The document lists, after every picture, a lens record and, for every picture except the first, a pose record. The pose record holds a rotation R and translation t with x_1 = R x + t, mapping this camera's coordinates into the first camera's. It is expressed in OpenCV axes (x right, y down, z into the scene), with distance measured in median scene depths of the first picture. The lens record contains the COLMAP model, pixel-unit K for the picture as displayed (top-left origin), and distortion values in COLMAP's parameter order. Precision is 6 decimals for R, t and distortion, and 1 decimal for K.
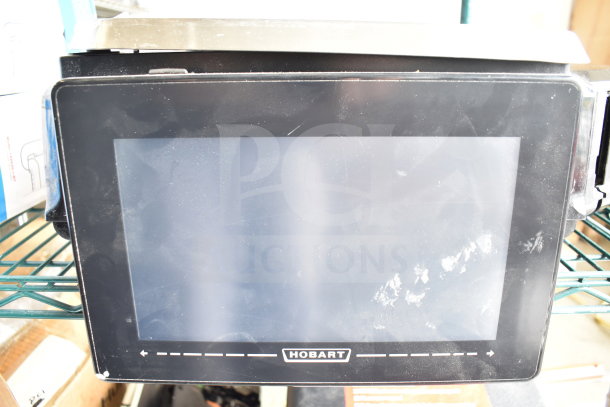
lens RADIAL K [[476.1, 0, 305.0], [0, 476.1, 203.5], [0, 0, 1]] dist [-0.087259, 0.001139]
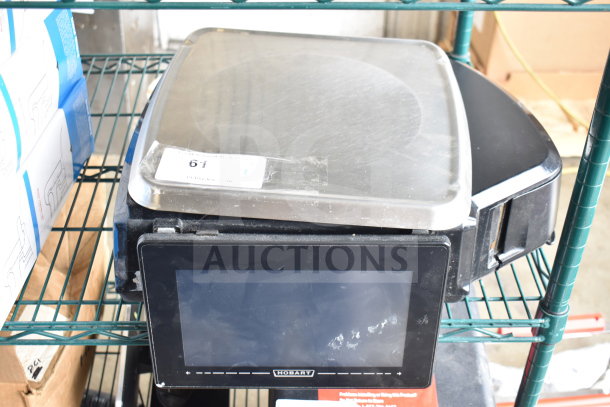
lens RADIAL K [[854.2, 0, 305.0], [0, 854.2, 203.5], [0, 0, 1]] dist [0.005791, 0.105875]
pose [[0.999529, 0.004853, 0.030305, -0.030084], [-0.014163, 0.948922, 0.315192, -1.199806], [-0.027227, -0.315473, 0.948544, -1.674079]]
